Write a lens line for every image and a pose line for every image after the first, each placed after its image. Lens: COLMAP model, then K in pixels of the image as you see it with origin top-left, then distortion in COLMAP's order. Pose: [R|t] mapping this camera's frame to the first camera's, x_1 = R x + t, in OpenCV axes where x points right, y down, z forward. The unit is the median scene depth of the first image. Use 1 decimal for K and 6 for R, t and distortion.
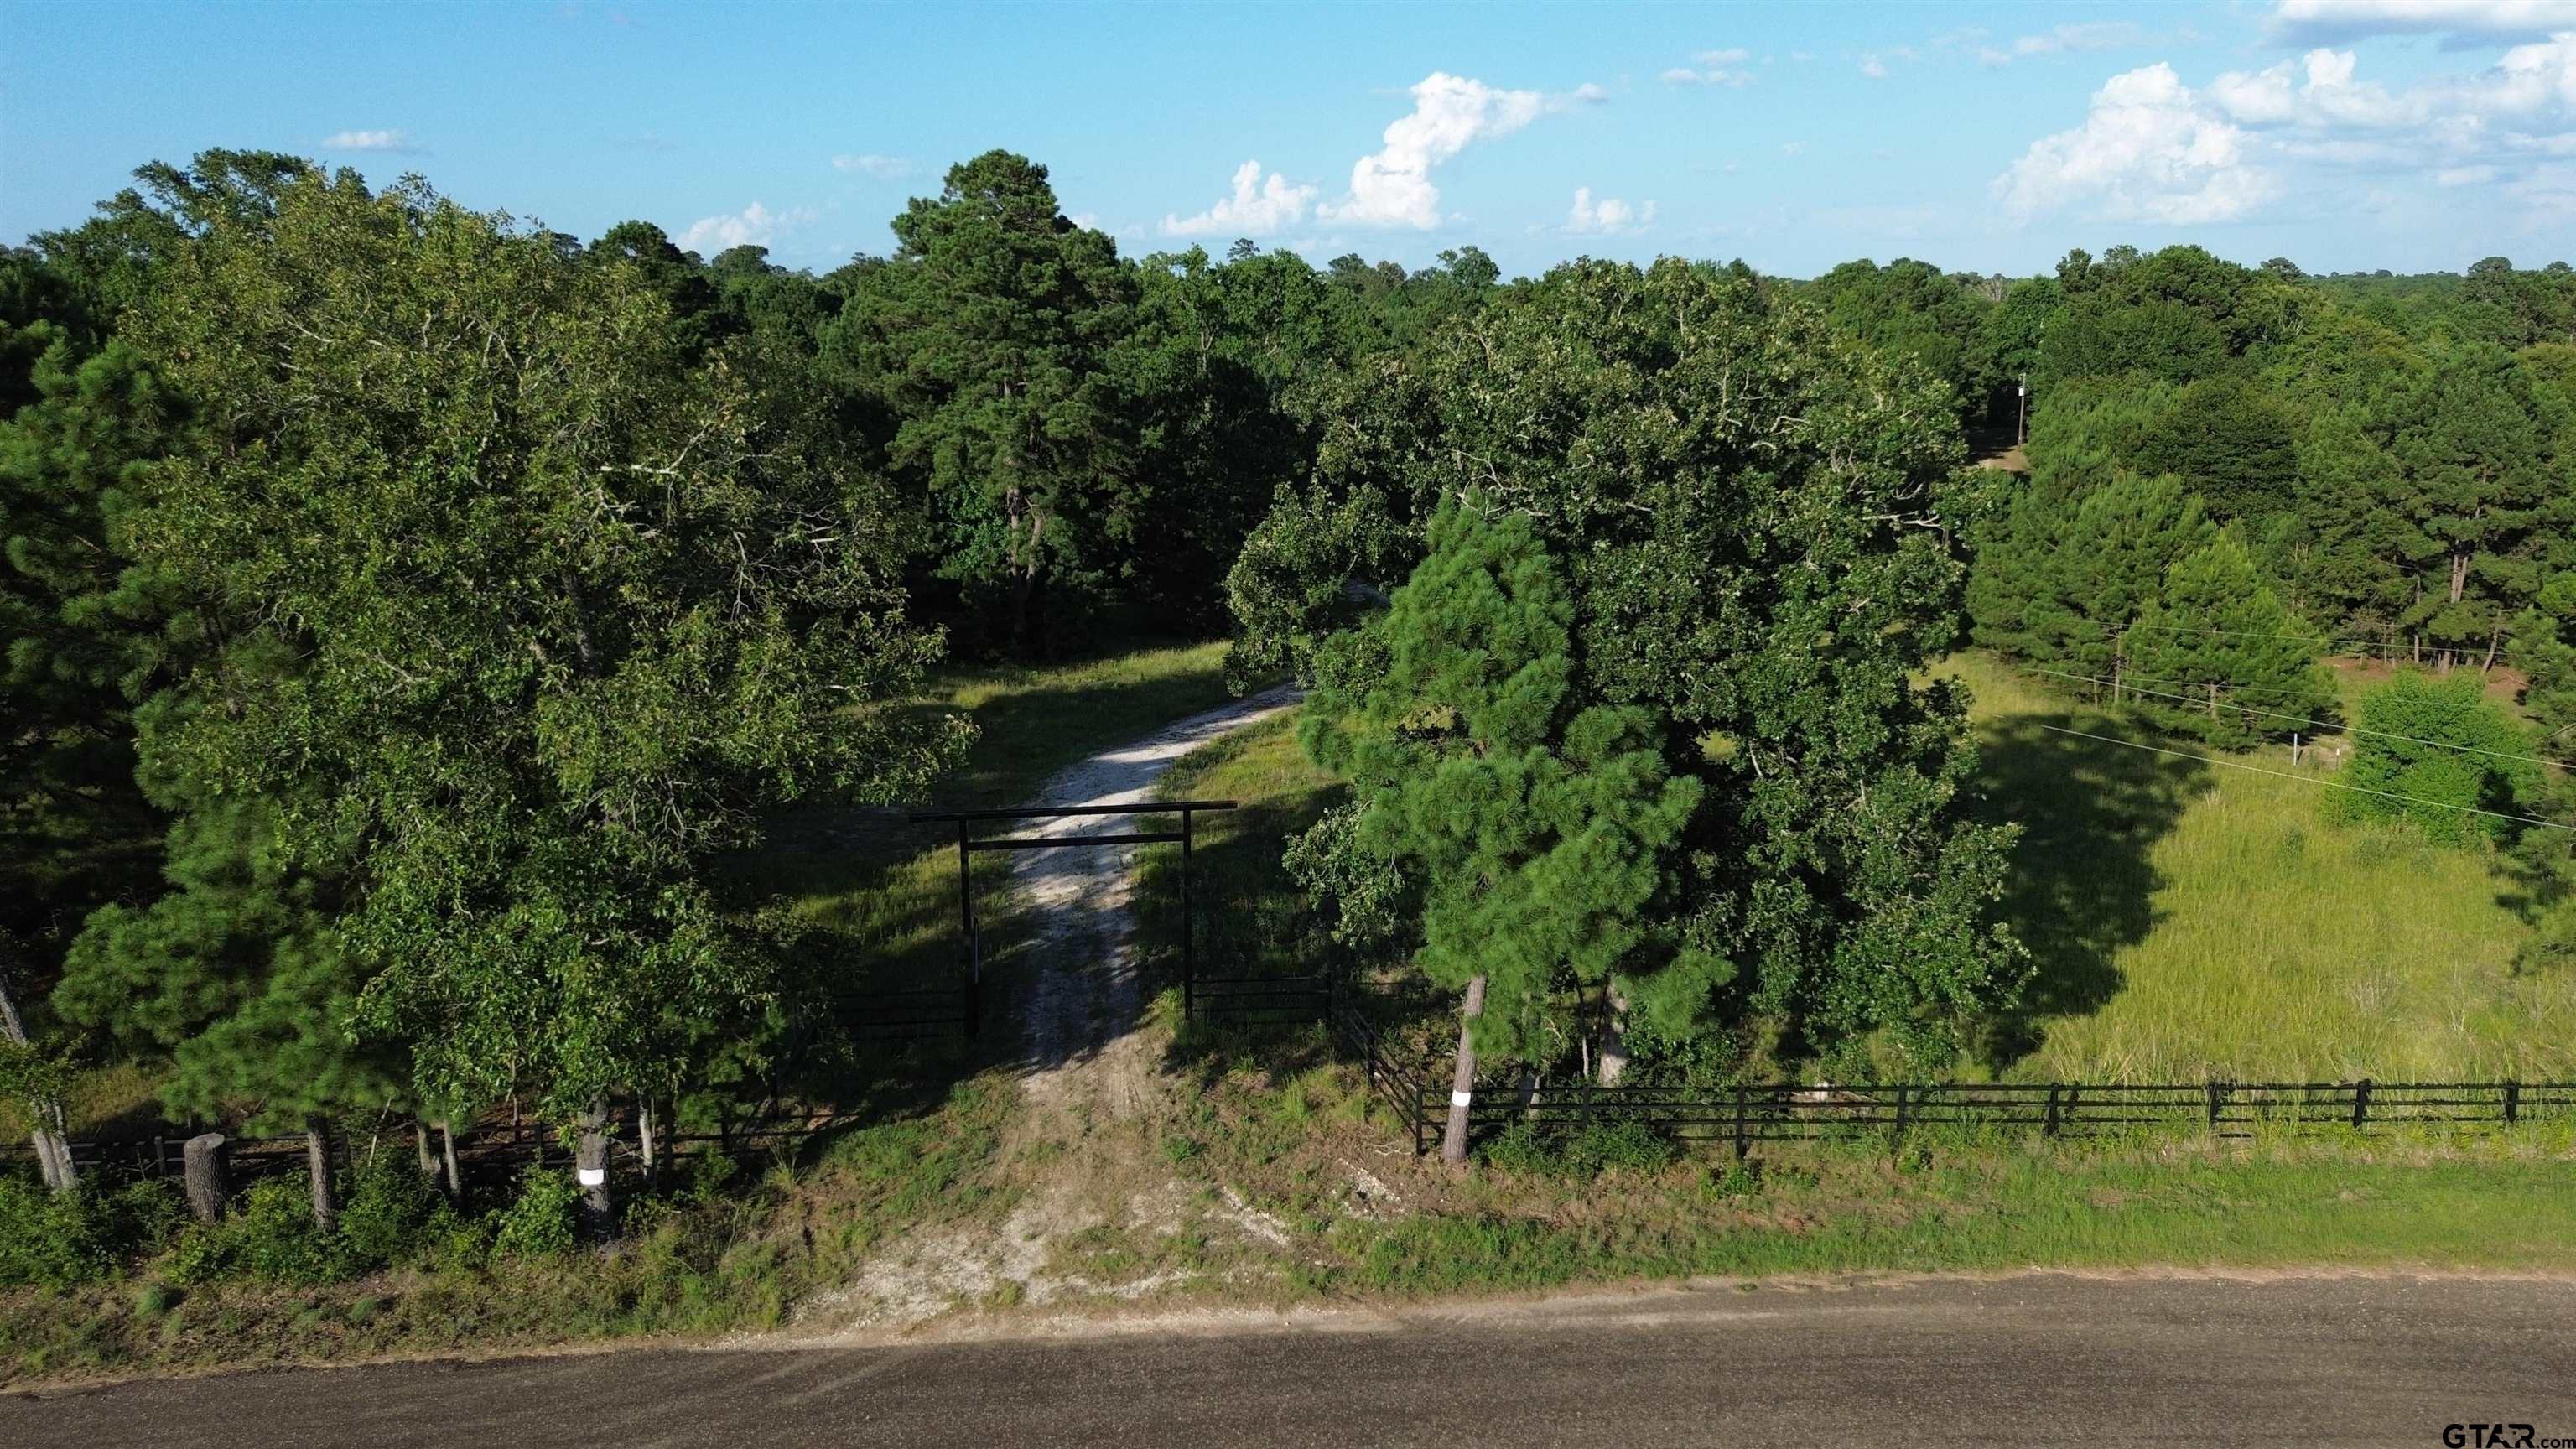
lens RADIAL K [[1823.5, 0, 1288.0], [0, 1823.5, 724.5], [0, 0, 1]] dist [0.019367, 0.000144]
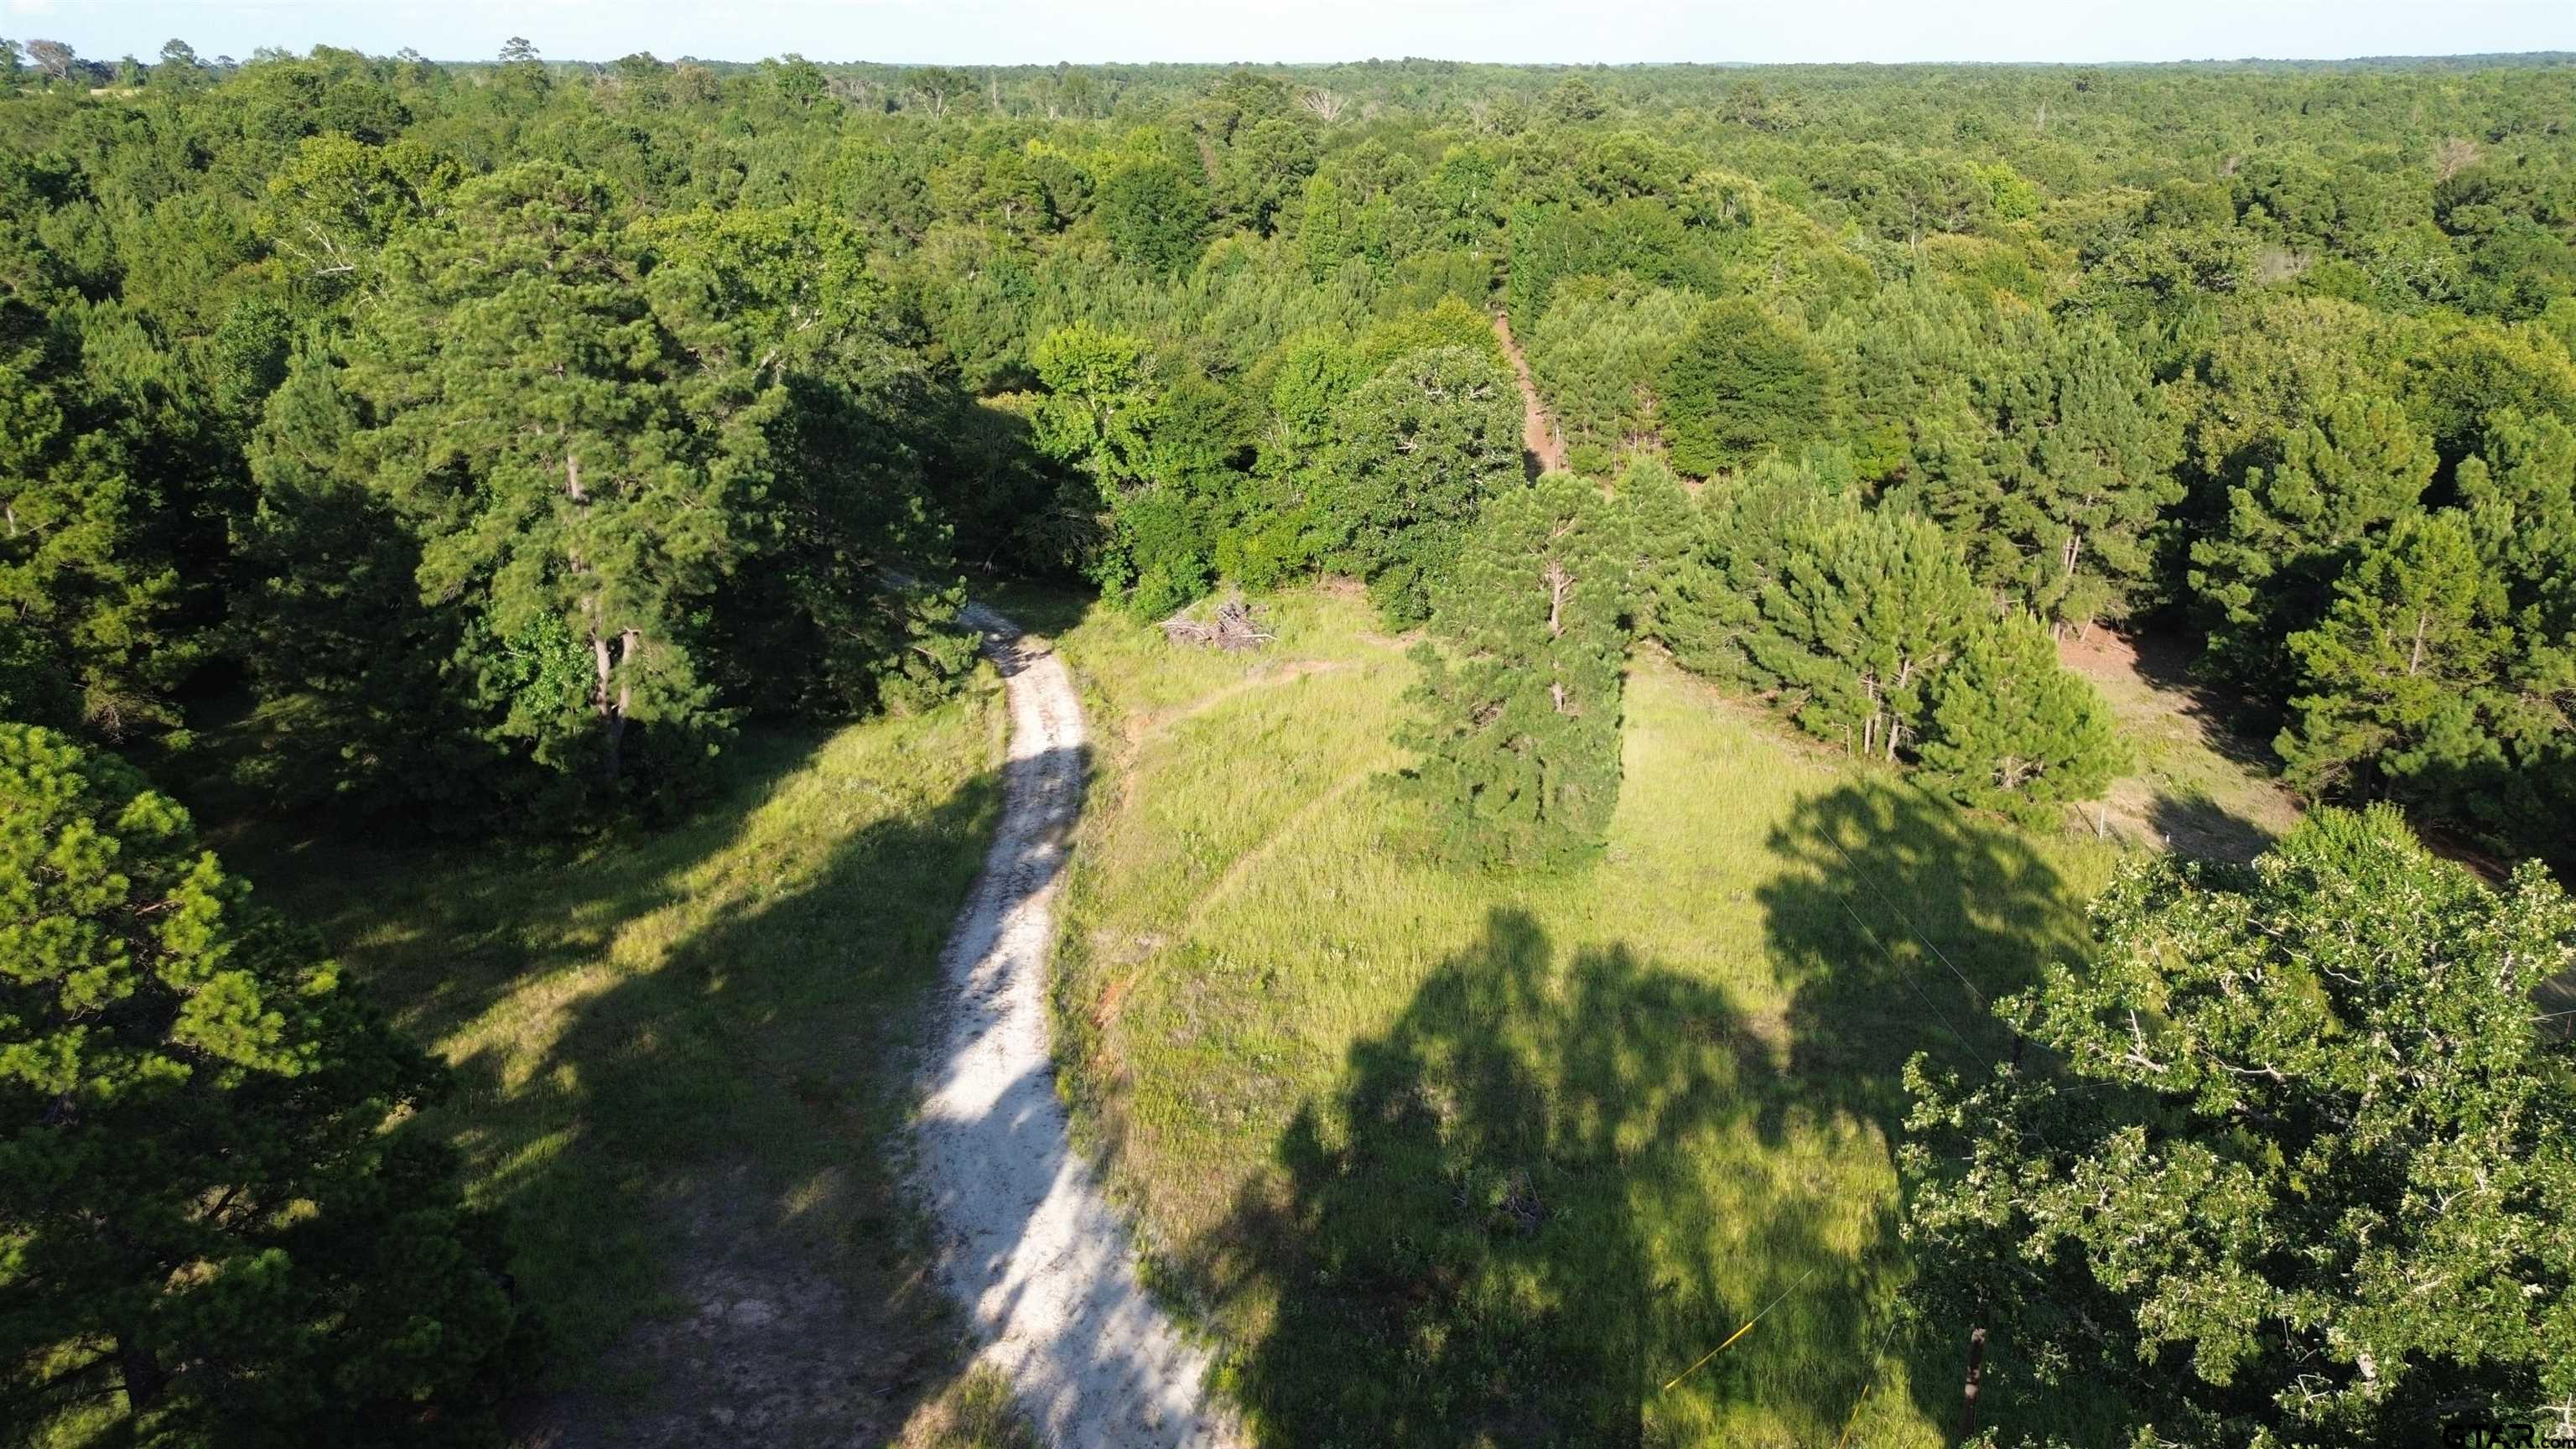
lens RADIAL K [[1823.5, 0, 1288.0], [0, 1823.5, 724.5], [0, 0, 1]] dist [0.019367, 0.000144]
pose [[0.931612, -0.115710, 0.344545, -0.149160], [0.076840, 0.989245, 0.124455, -0.151839], [-0.355240, -0.089470, 0.930484, 0.188304]]
